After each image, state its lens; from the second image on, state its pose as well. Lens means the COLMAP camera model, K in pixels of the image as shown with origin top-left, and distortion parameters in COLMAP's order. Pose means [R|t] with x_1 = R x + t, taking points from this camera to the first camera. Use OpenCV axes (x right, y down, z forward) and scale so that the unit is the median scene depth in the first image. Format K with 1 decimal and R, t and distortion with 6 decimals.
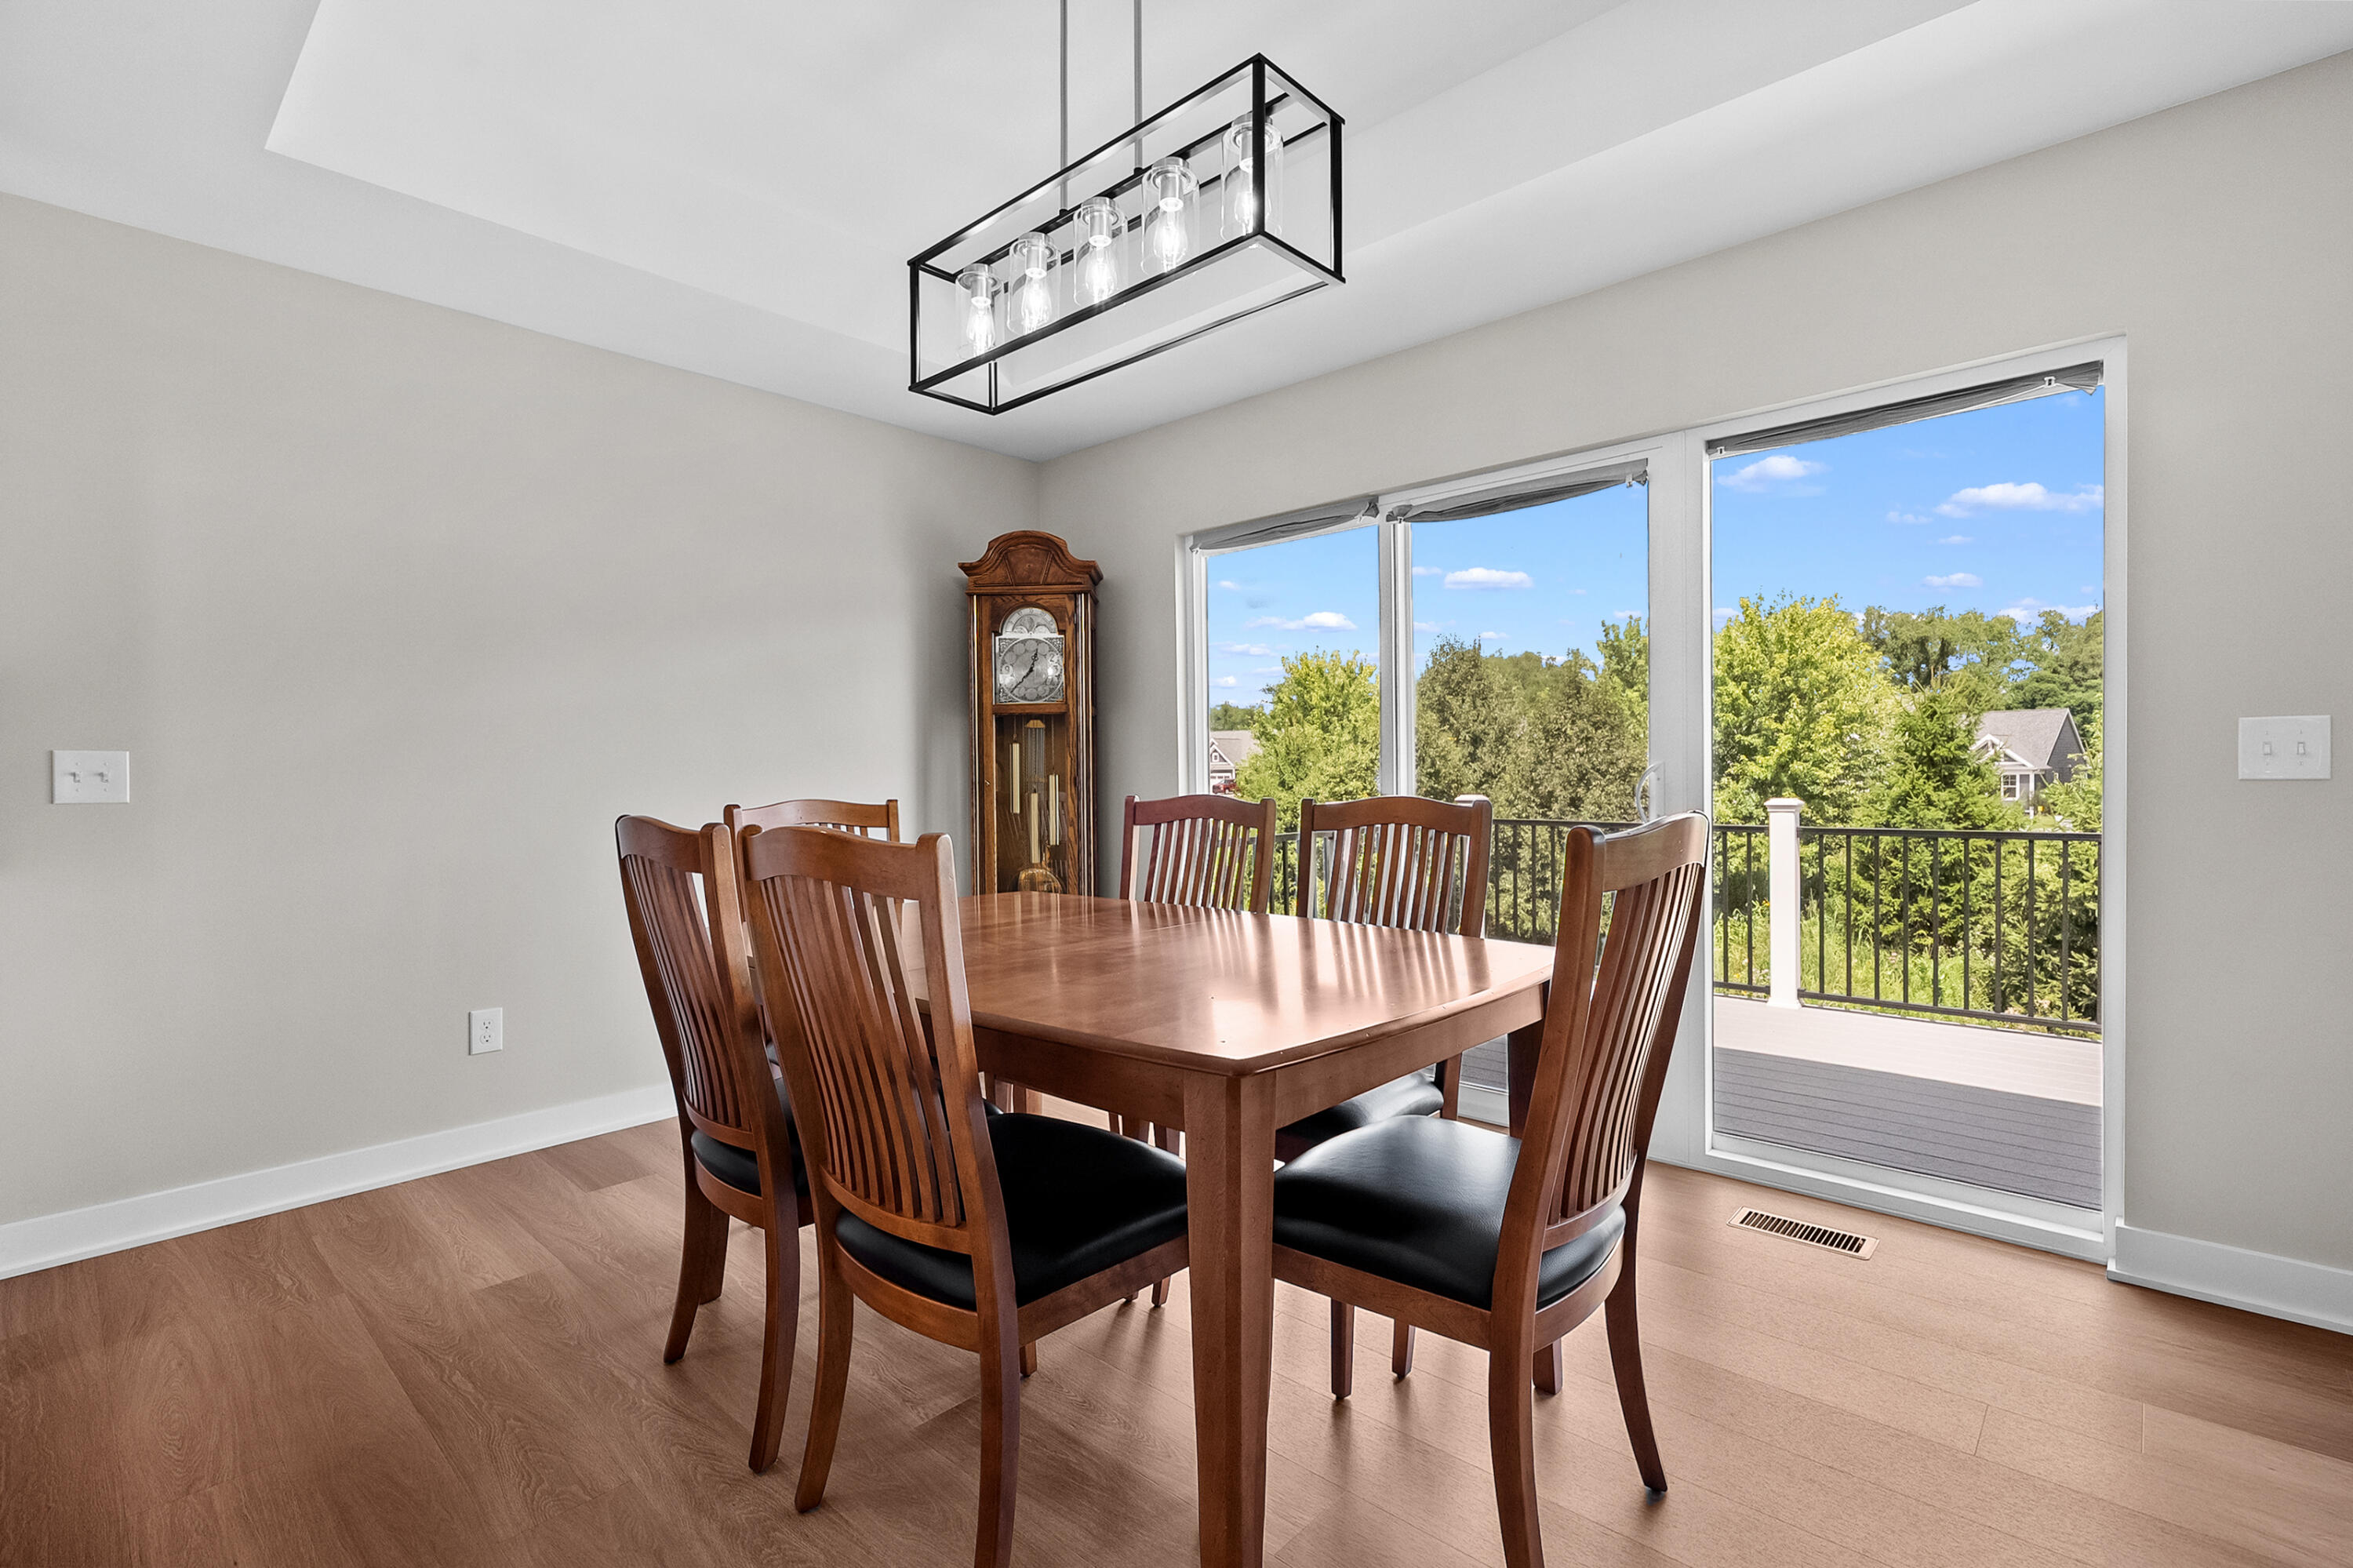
lens RADIAL K [[1064.6, 0, 1187.4], [0, 1064.6, 786.7], [0, 0, 1]] dist [-0.006758, 0.001685]
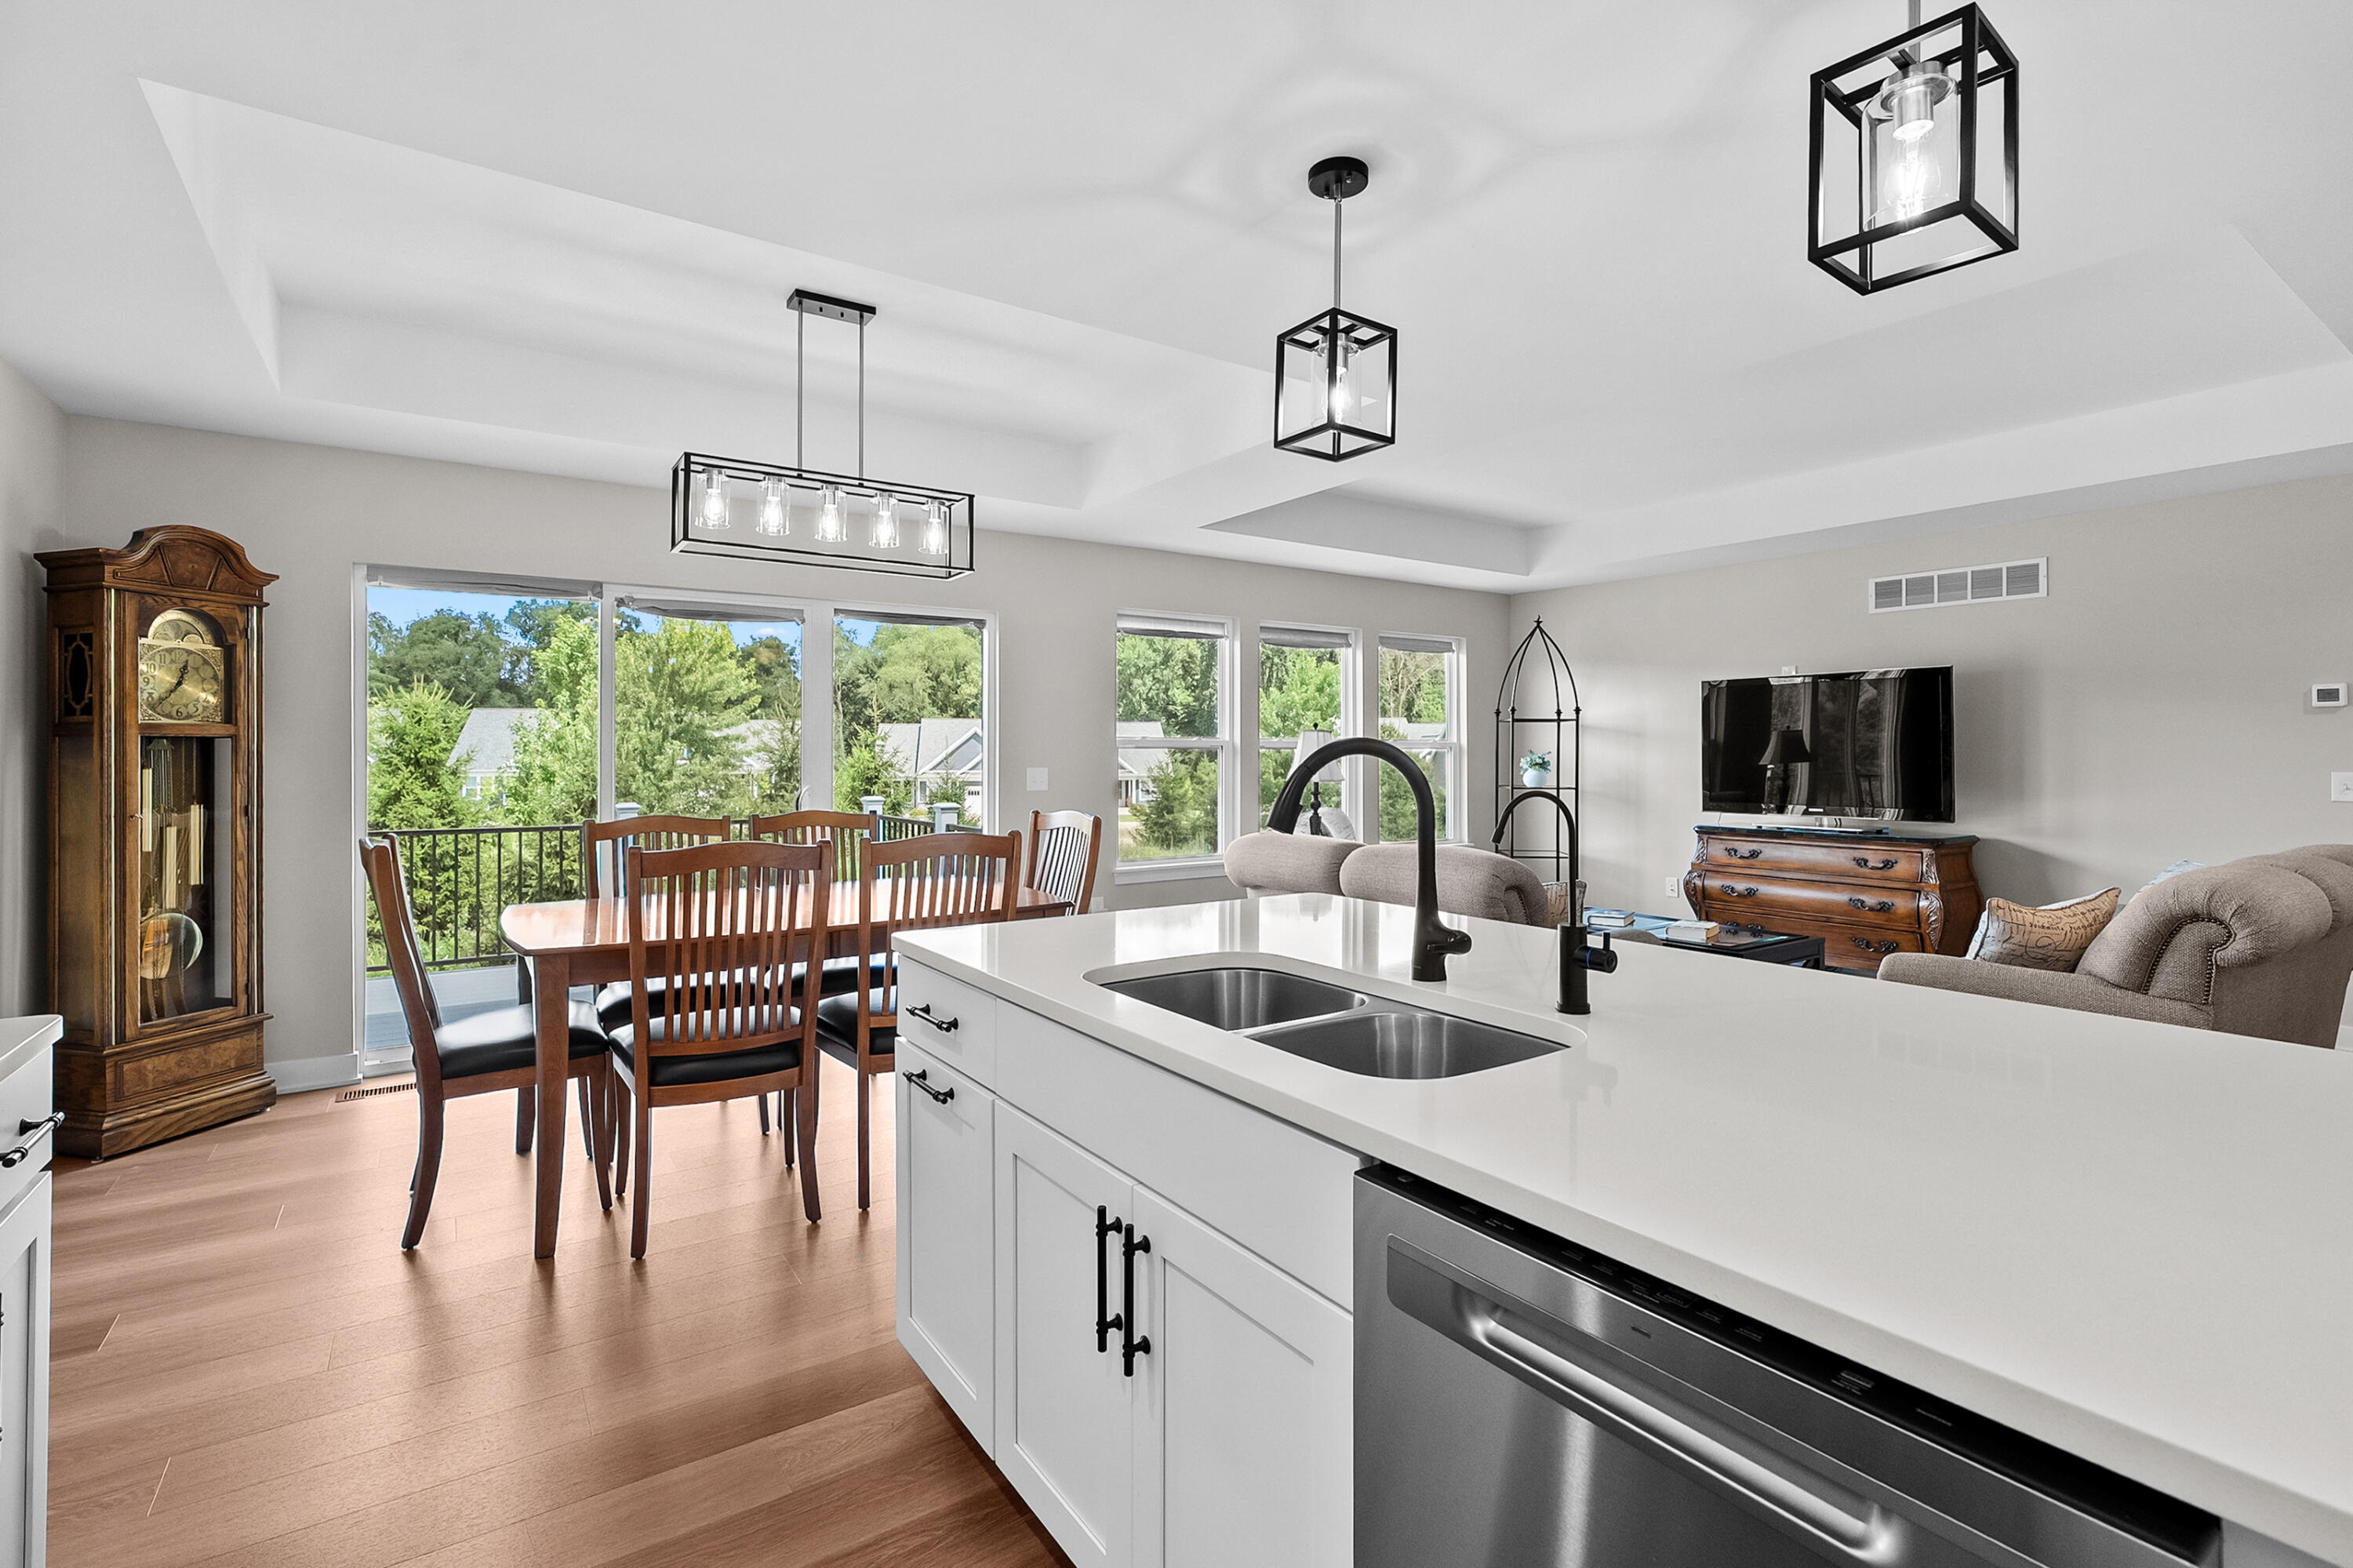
lens RADIAL K [[1064.6, 0, 1182.5], [0, 1064.6, 749.4], [0, 0, 1]] dist [-0.006758, 0.001685]
pose [[0.212776, 0.015197, 0.976983, -0.170038], [0.013169, 0.999744, -0.018420, -0.006303], [-0.977012, 0.016786, 0.212522, 0.004864]]
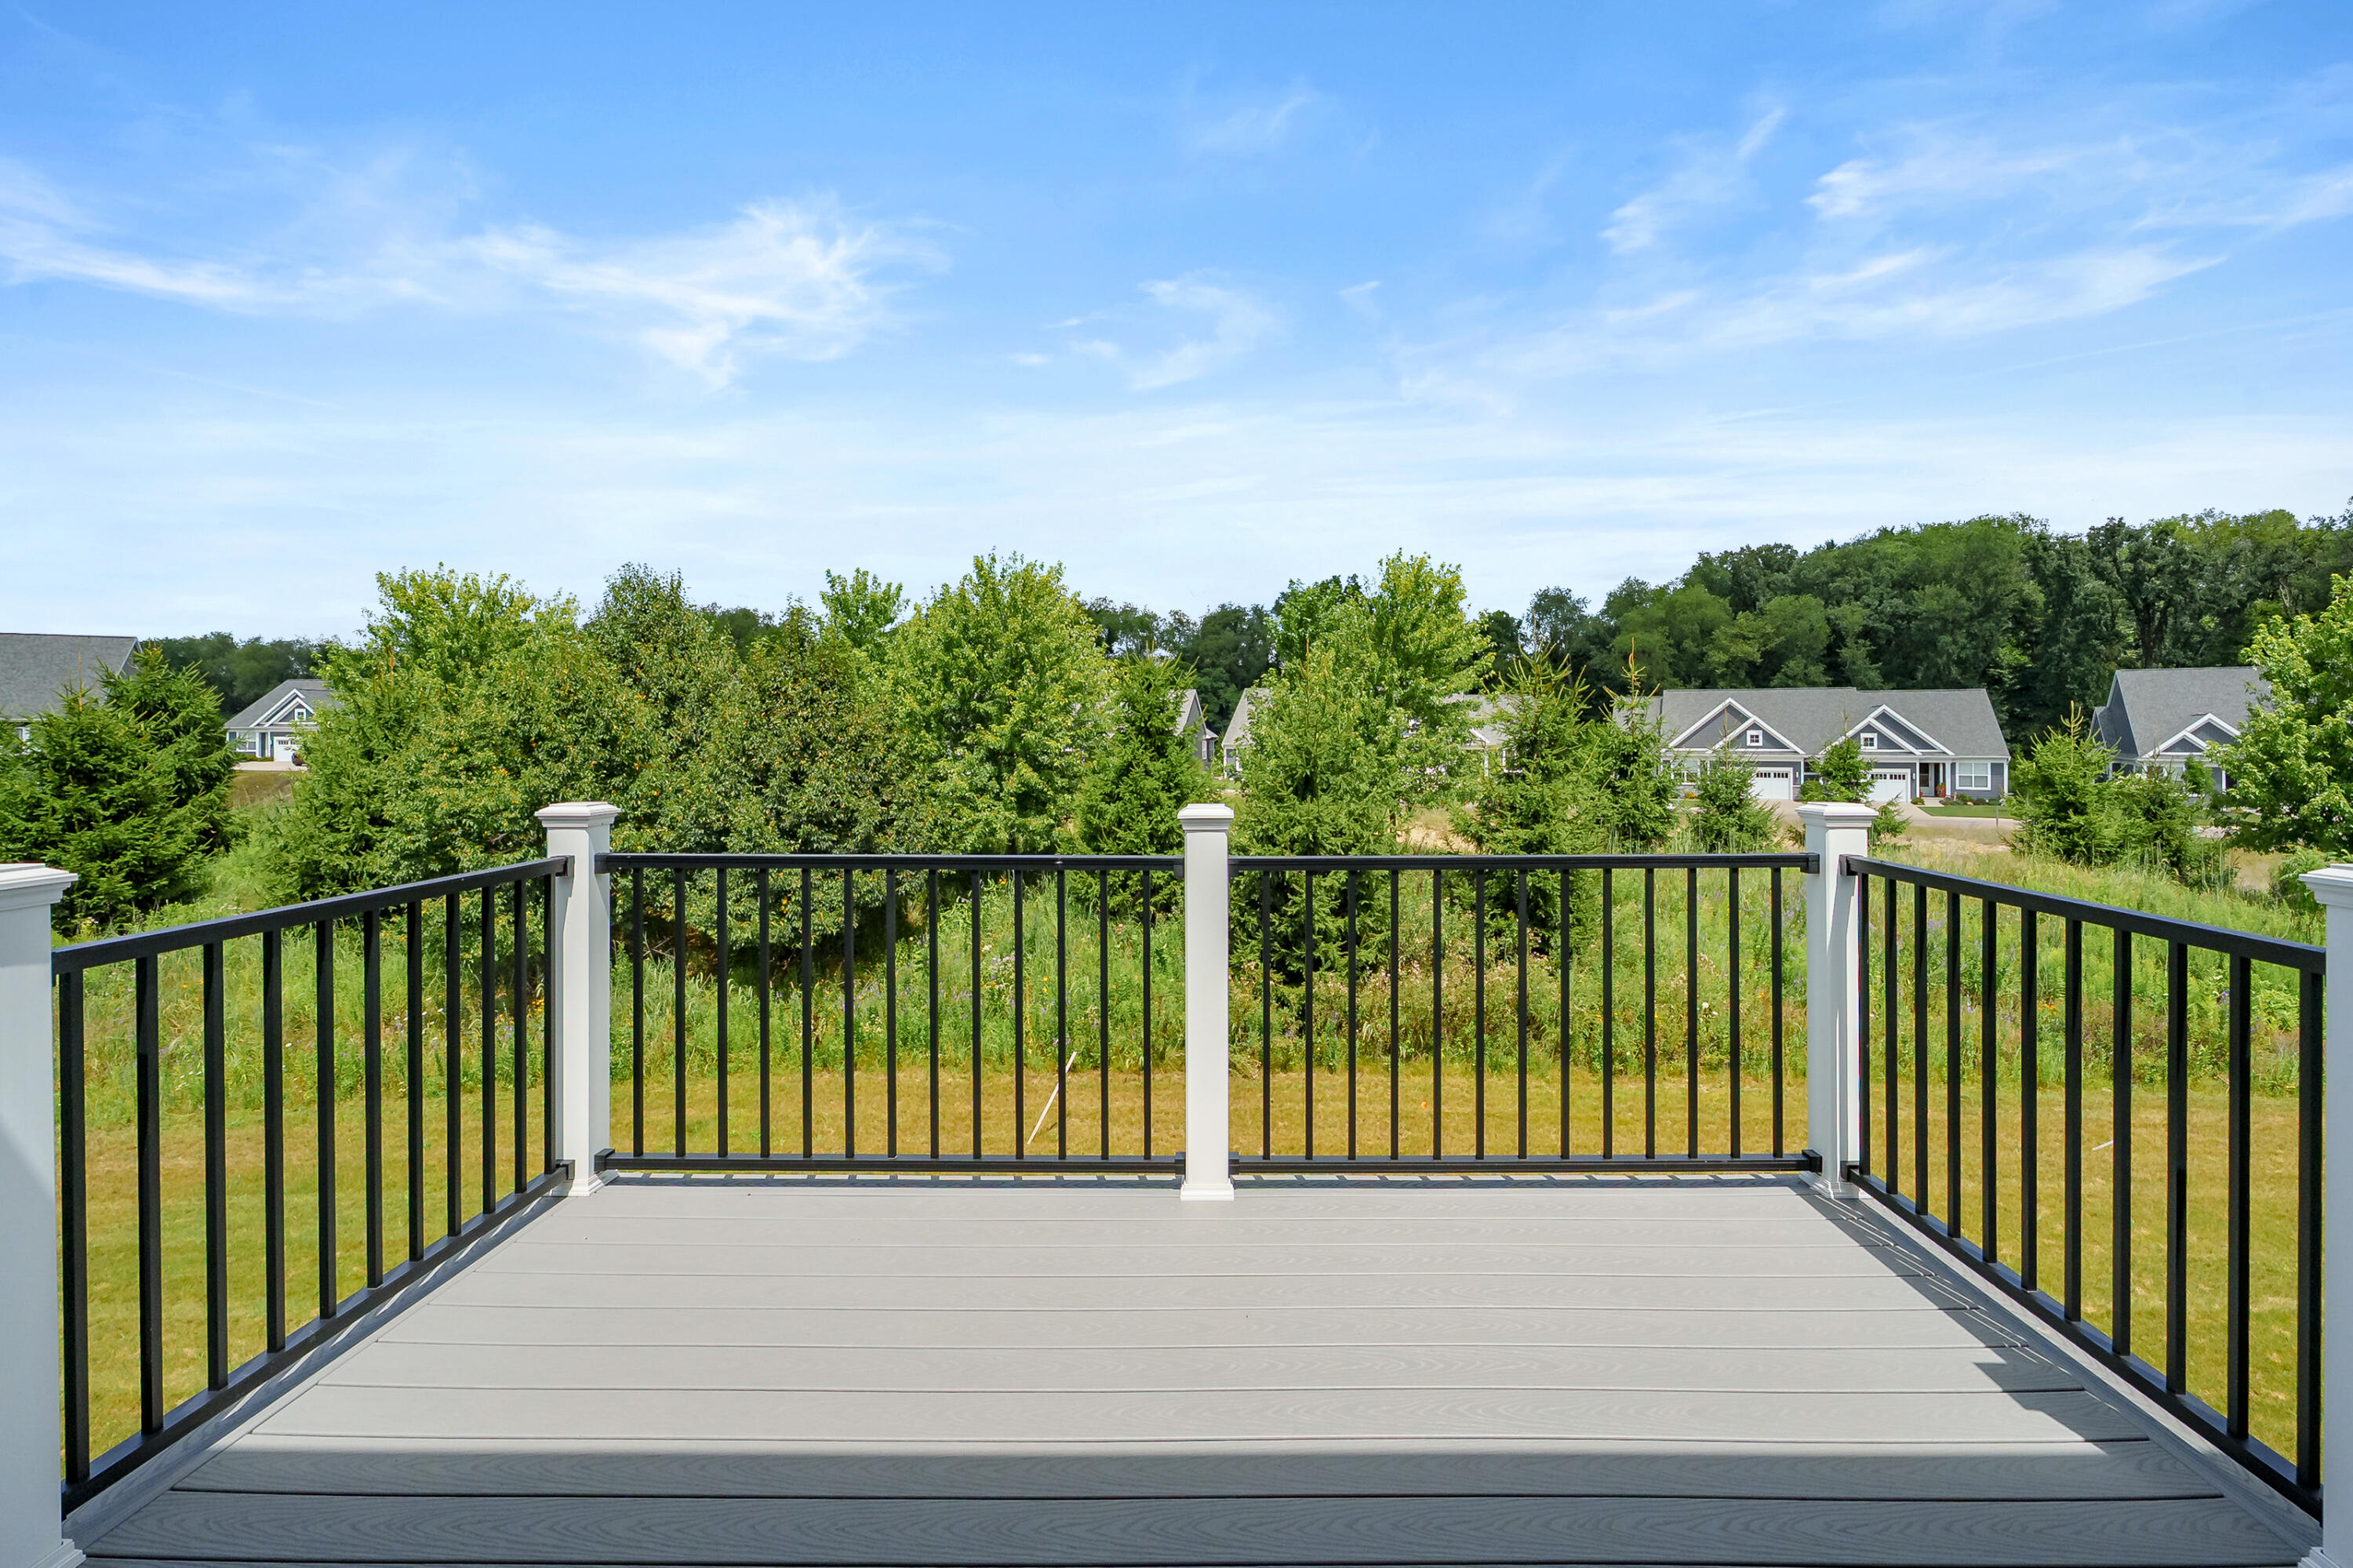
lens RADIAL K [[1064.6, 0, 1211.9], [0, 1064.6, 735.0], [0, 0, 1]] dist [-0.006758, 0.001685]
pose [[0.749028, 0.008875, 0.662479, 0.057375], [0.001931, 0.999877, -0.015579, -0.004396], [-0.662536, 0.012948, 0.748918, 0.165306]]
